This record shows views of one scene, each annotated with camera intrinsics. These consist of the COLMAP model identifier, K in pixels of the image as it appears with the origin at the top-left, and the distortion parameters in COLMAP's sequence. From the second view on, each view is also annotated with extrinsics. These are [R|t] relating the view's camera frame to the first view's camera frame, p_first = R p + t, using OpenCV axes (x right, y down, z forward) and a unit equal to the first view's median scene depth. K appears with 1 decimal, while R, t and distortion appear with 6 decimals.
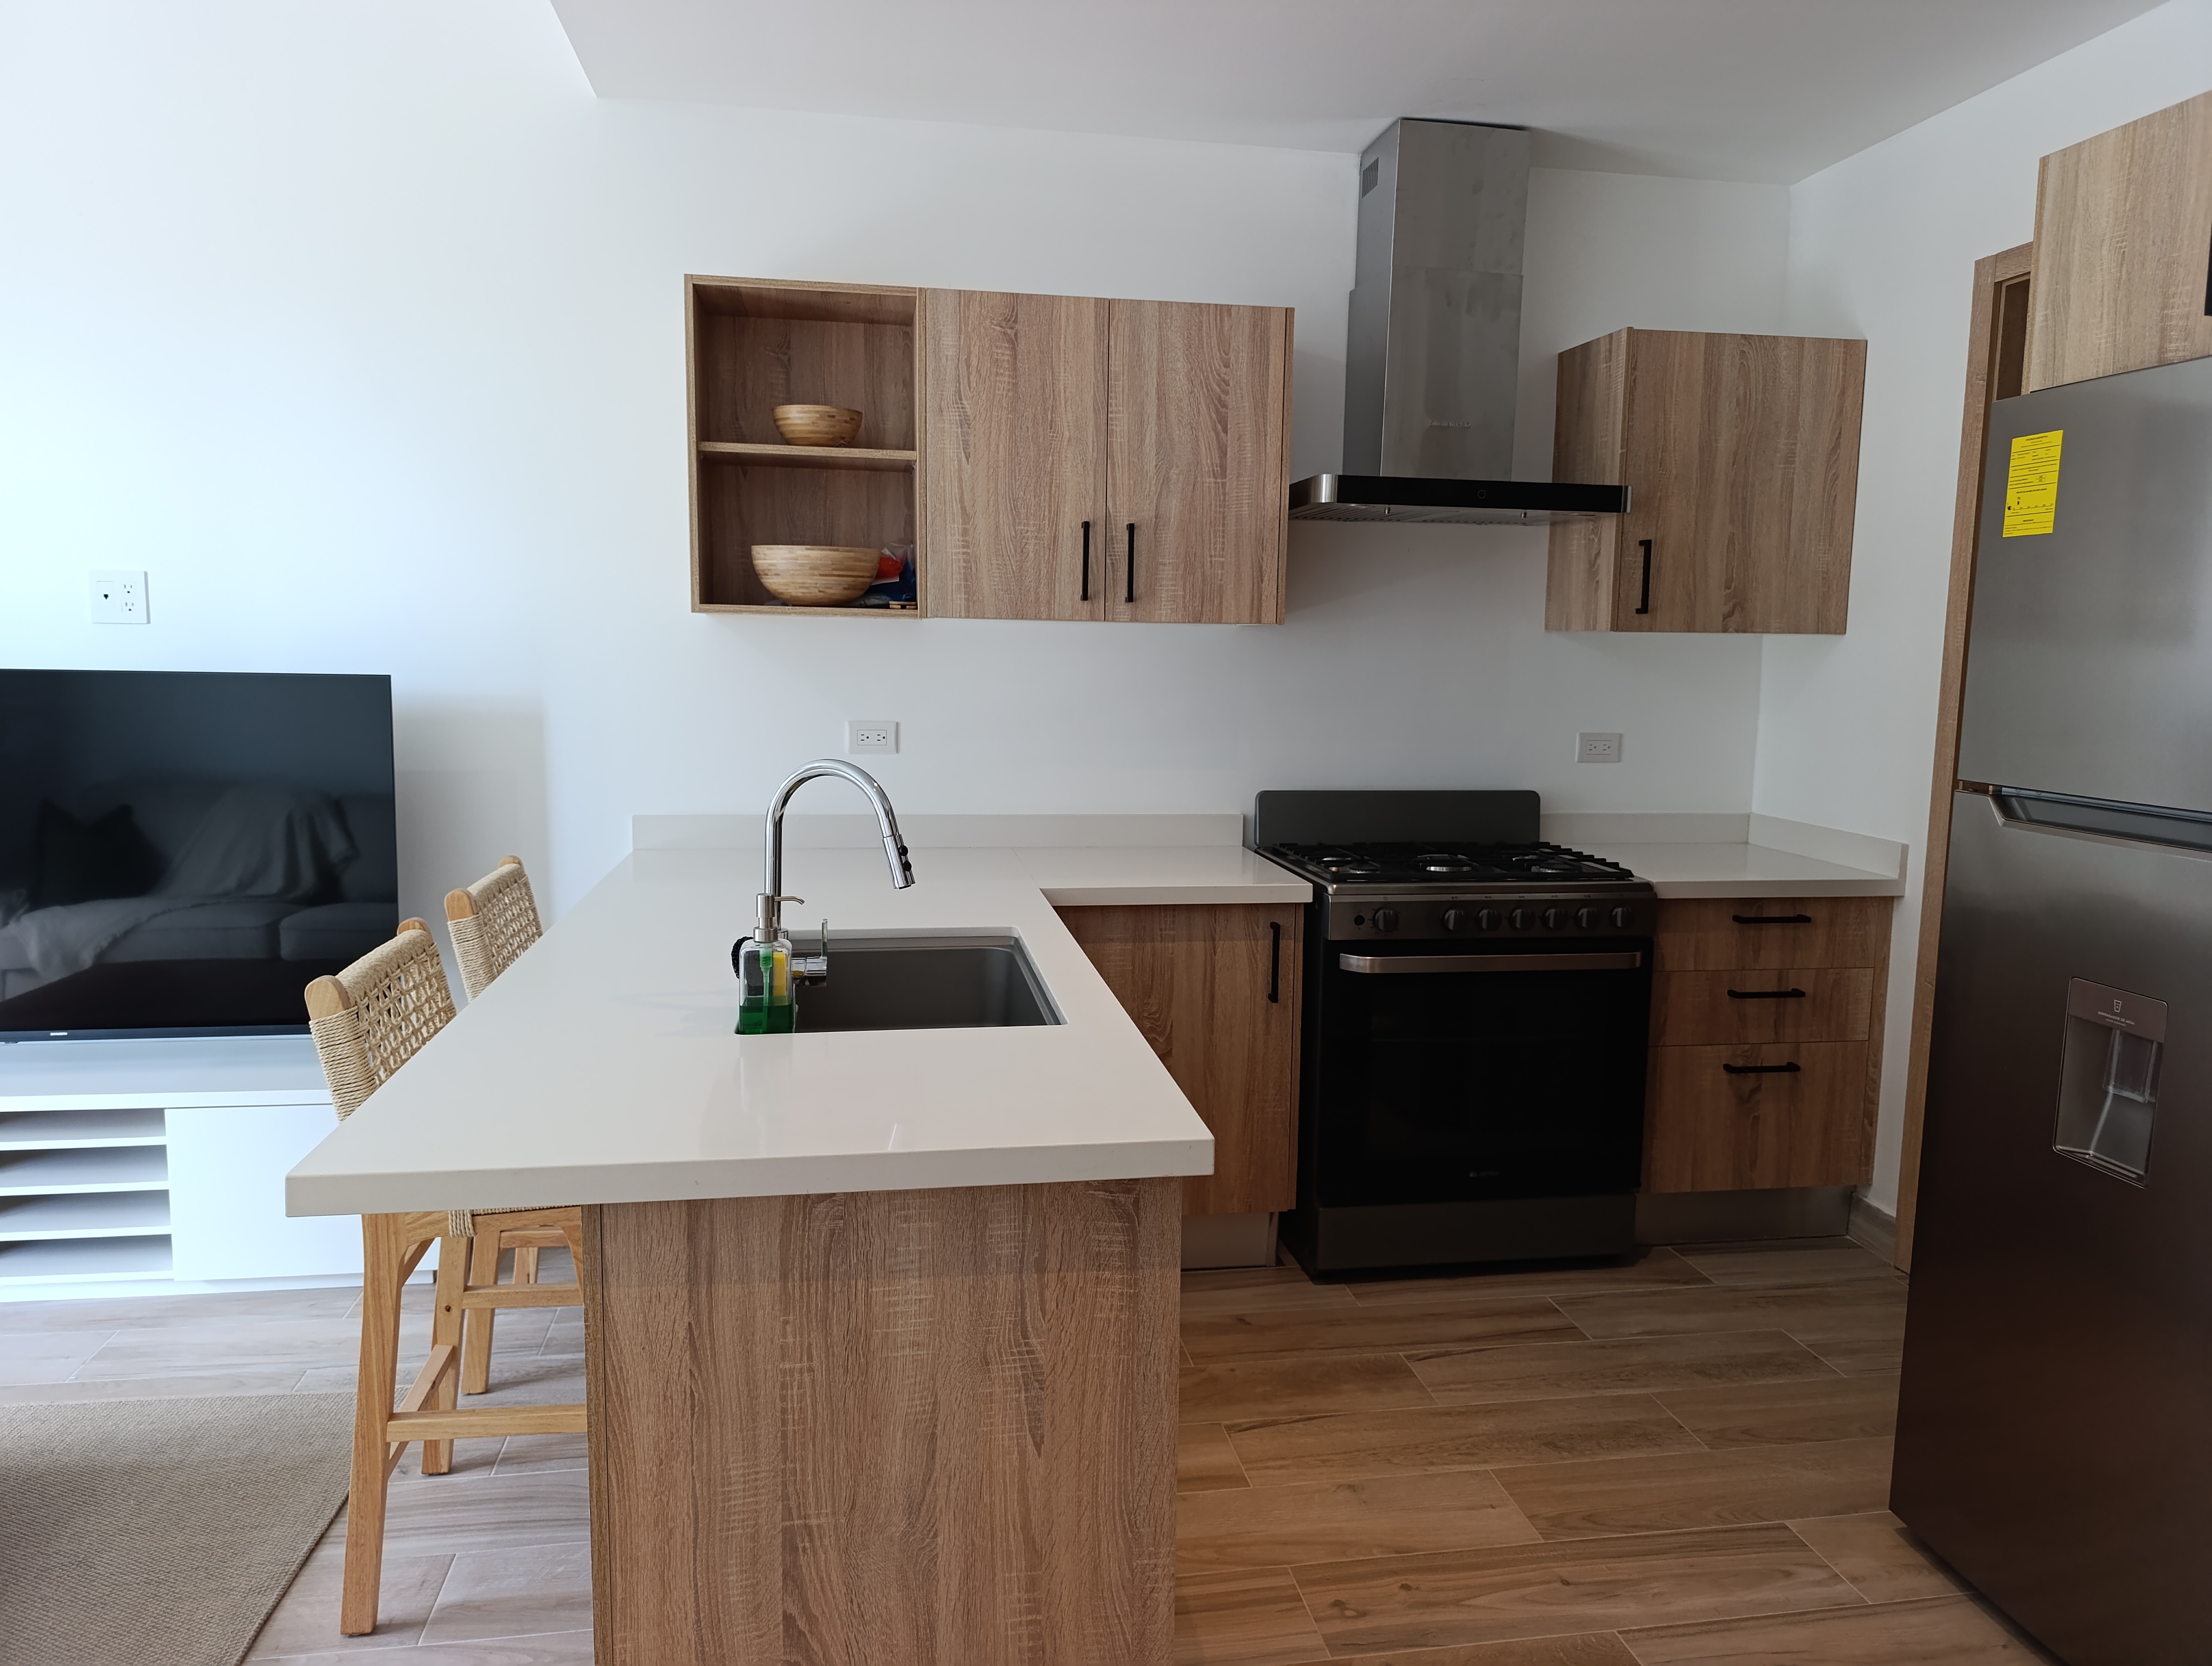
lens RADIAL K [[1519.8, 0, 1120.1], [0, 1519.8, 831.3], [0, 0, 1]] dist [0.031136, -0.038914]
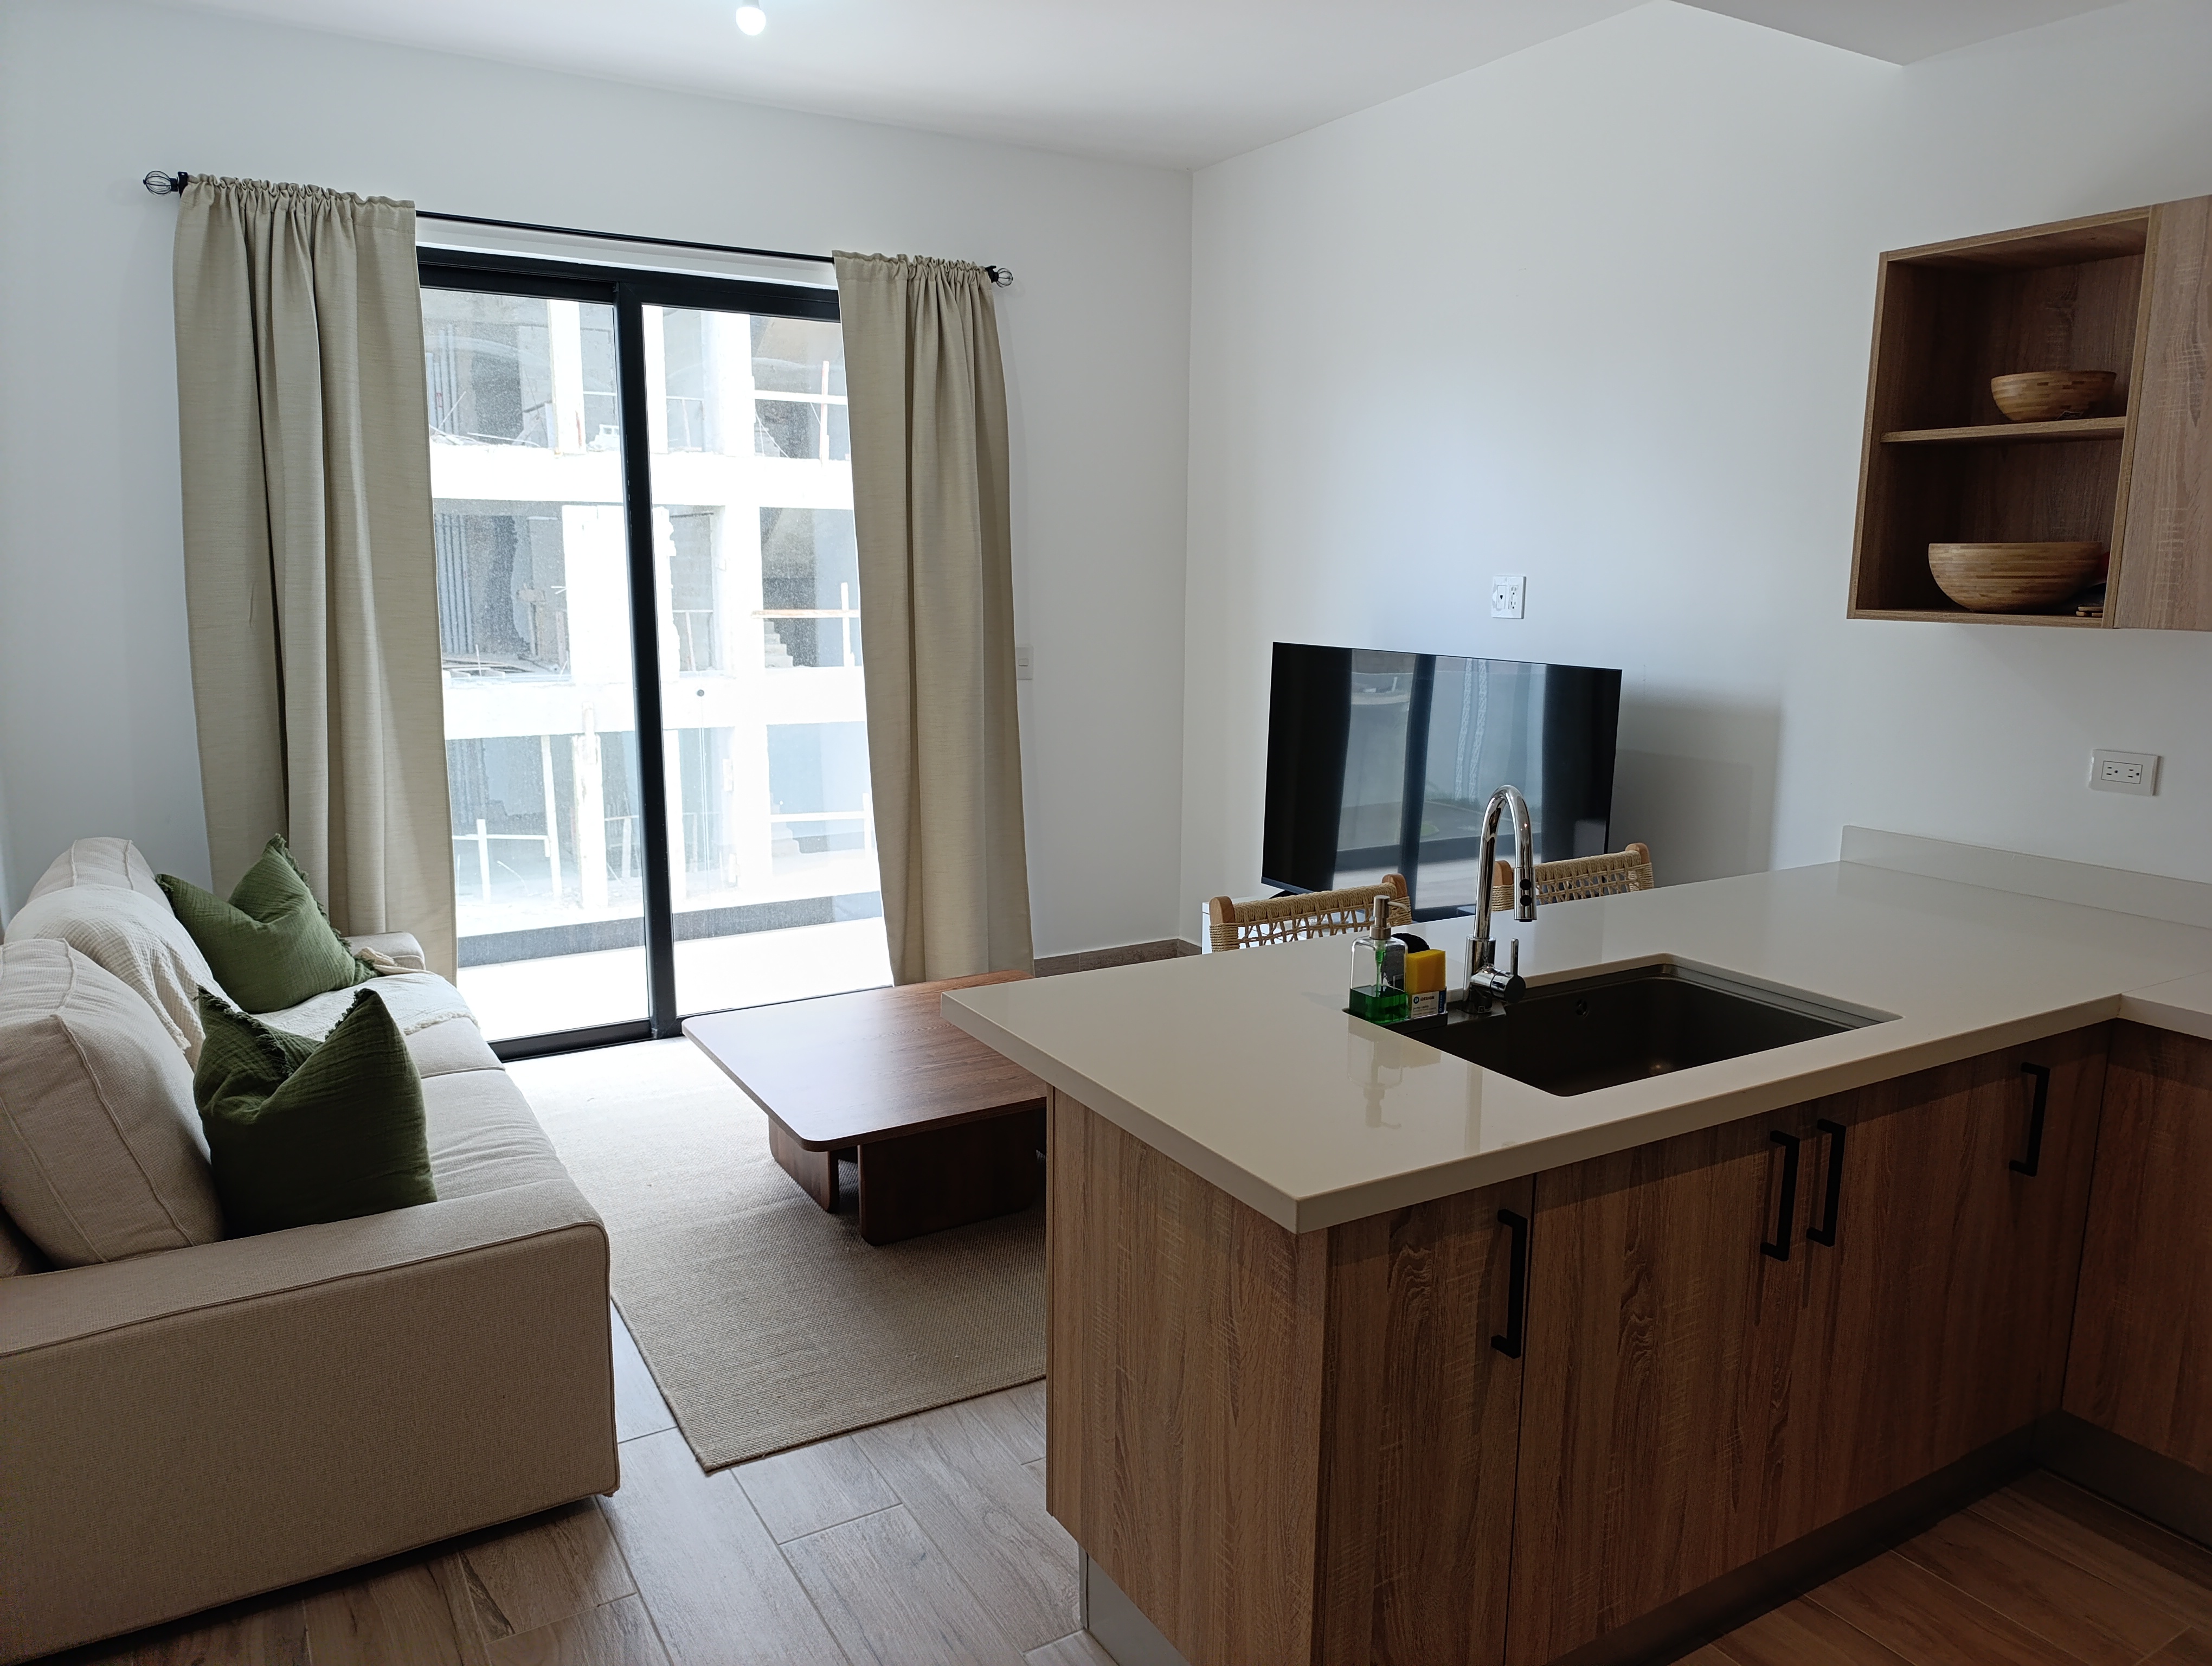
lens RADIAL K [[1519.8, 0, 1111.8], [0, 1519.8, 841.4], [0, 0, 1]] dist [0.031136, -0.038914]
pose [[0.363778, 0.153192, -0.918802, 0.586491], [-0.117837, 0.986028, 0.117746, -0.087753], [0.924002, 0.065436, 0.376746, 0.317800]]
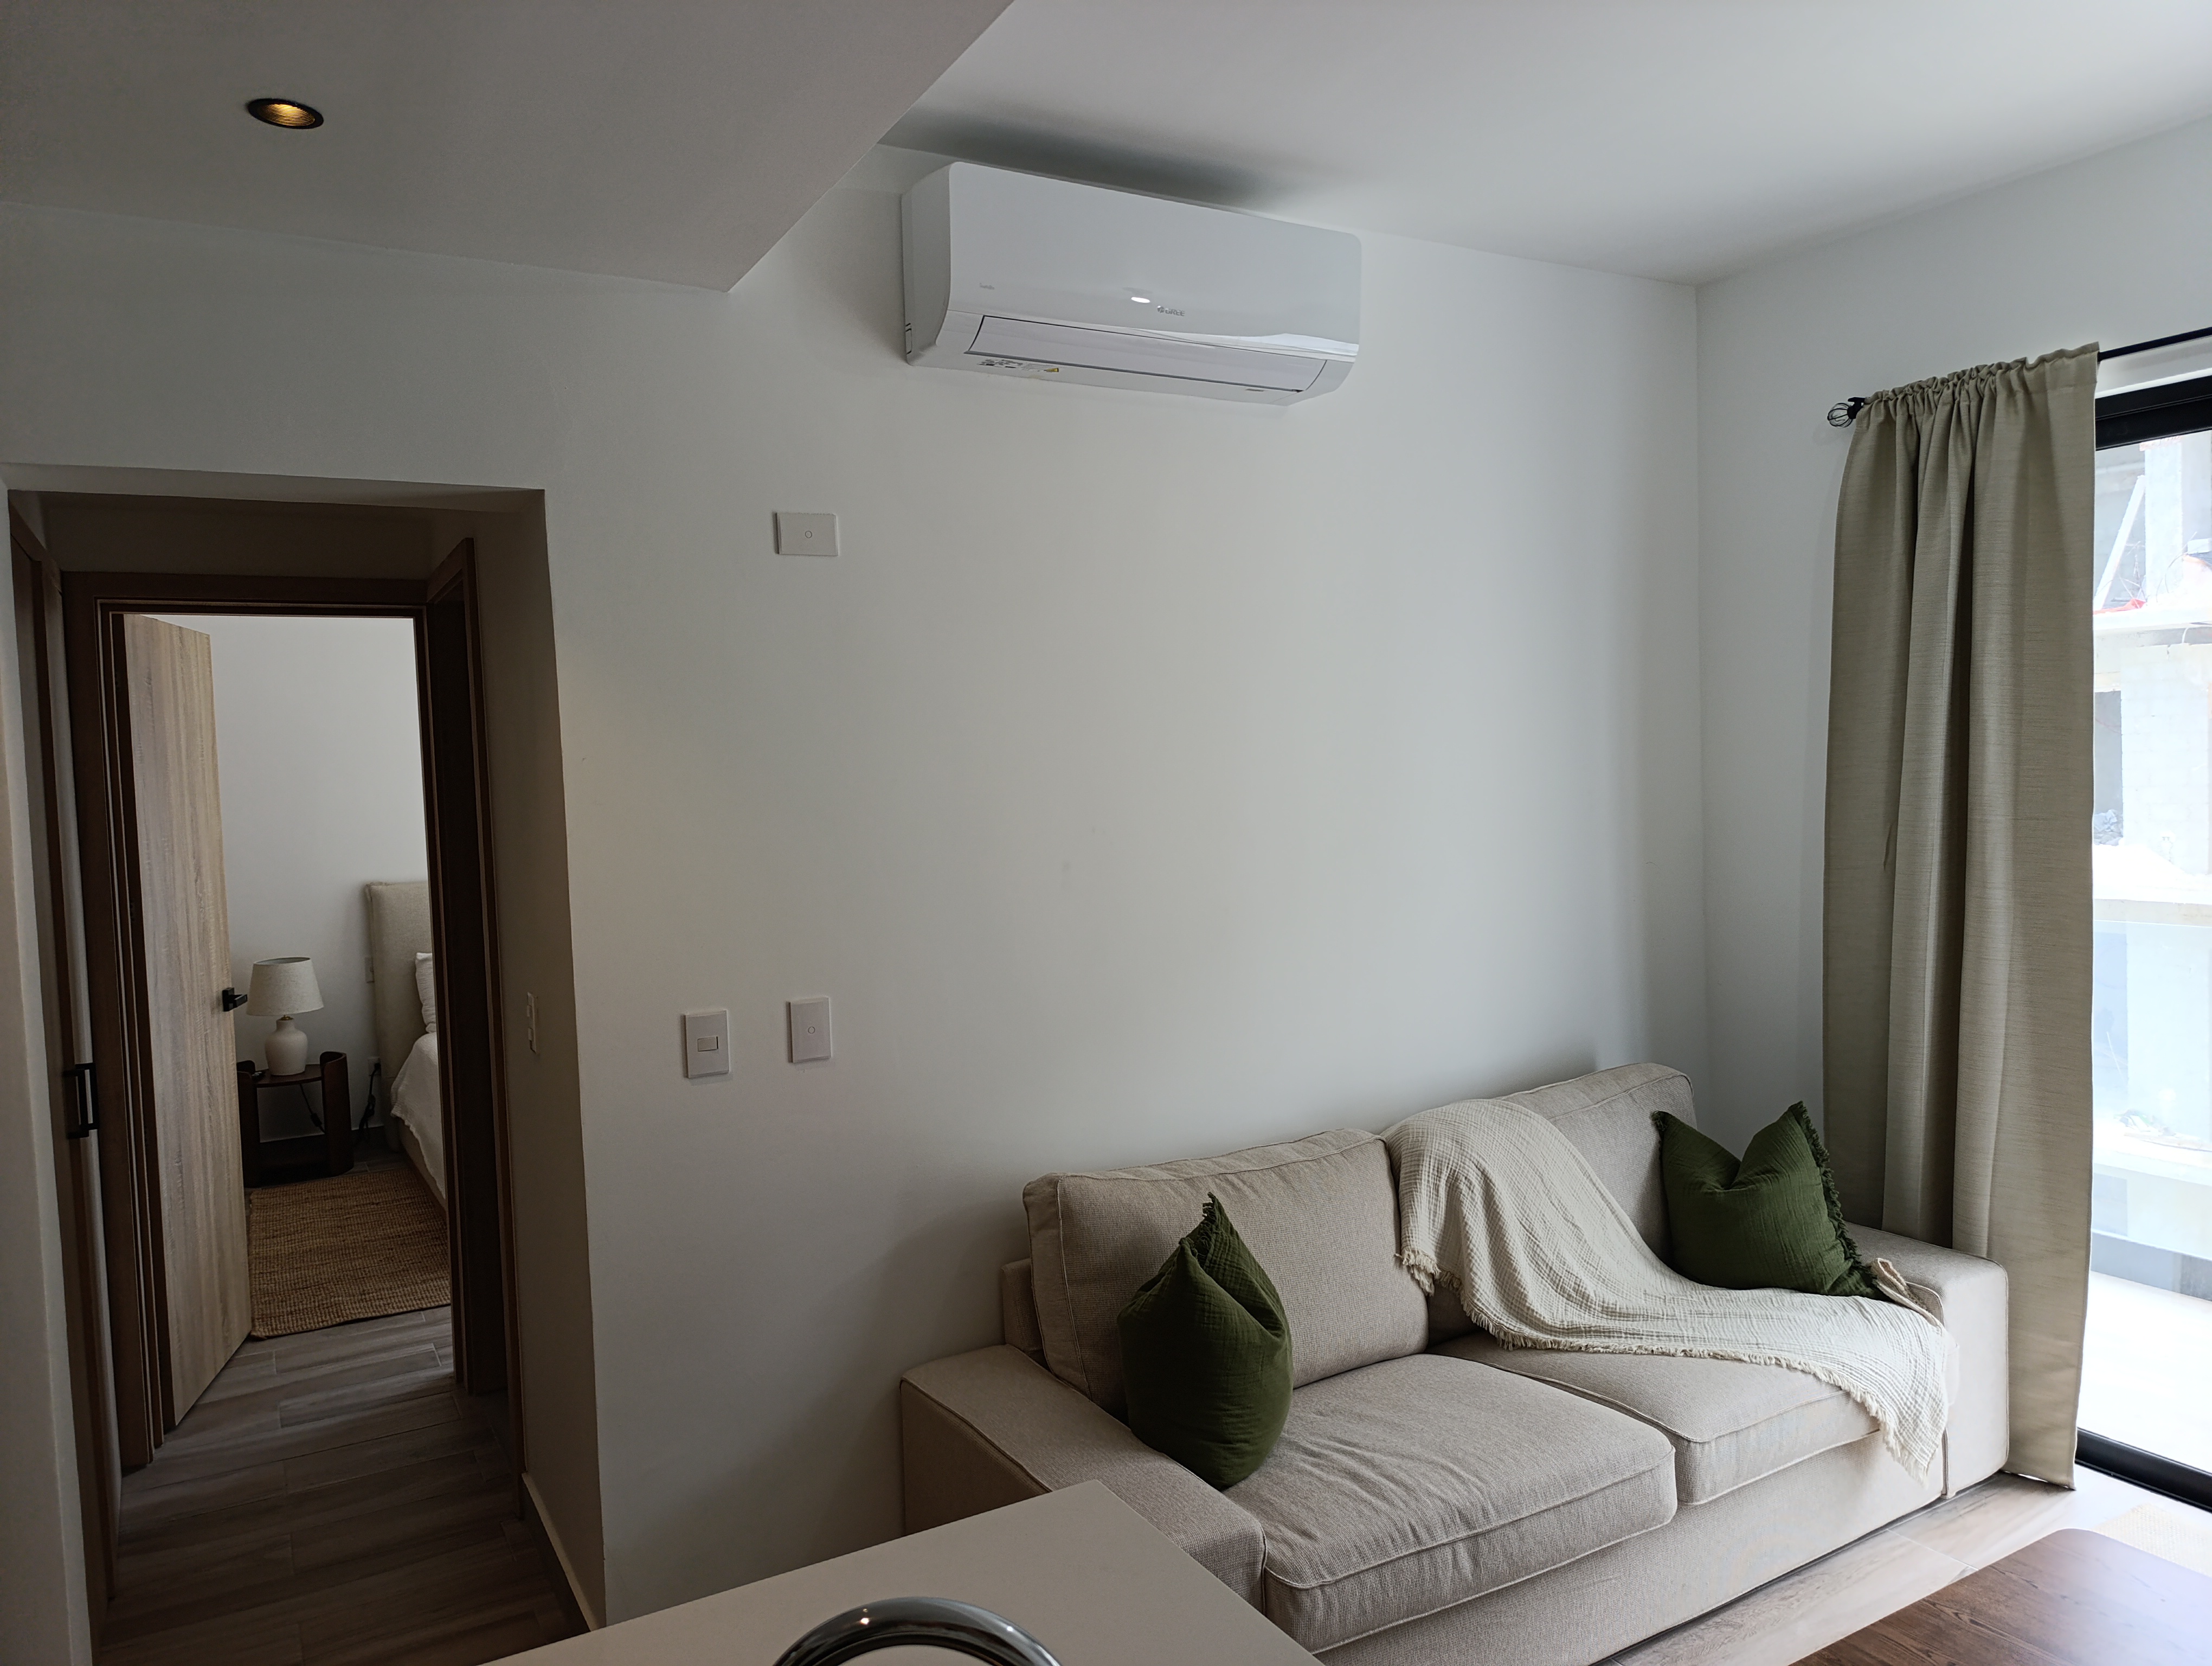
lens RADIAL K [[1519.8, 0, 1105.3], [0, 1519.8, 827.4], [0, 0, 1]] dist [0.031136, -0.038914]
pose [[-0.939715, 0.033740, -0.340289, -0.096478], [-0.021331, 0.987398, 0.156810, -0.272209], [0.341292, 0.154615, -0.927154, 1.187725]]
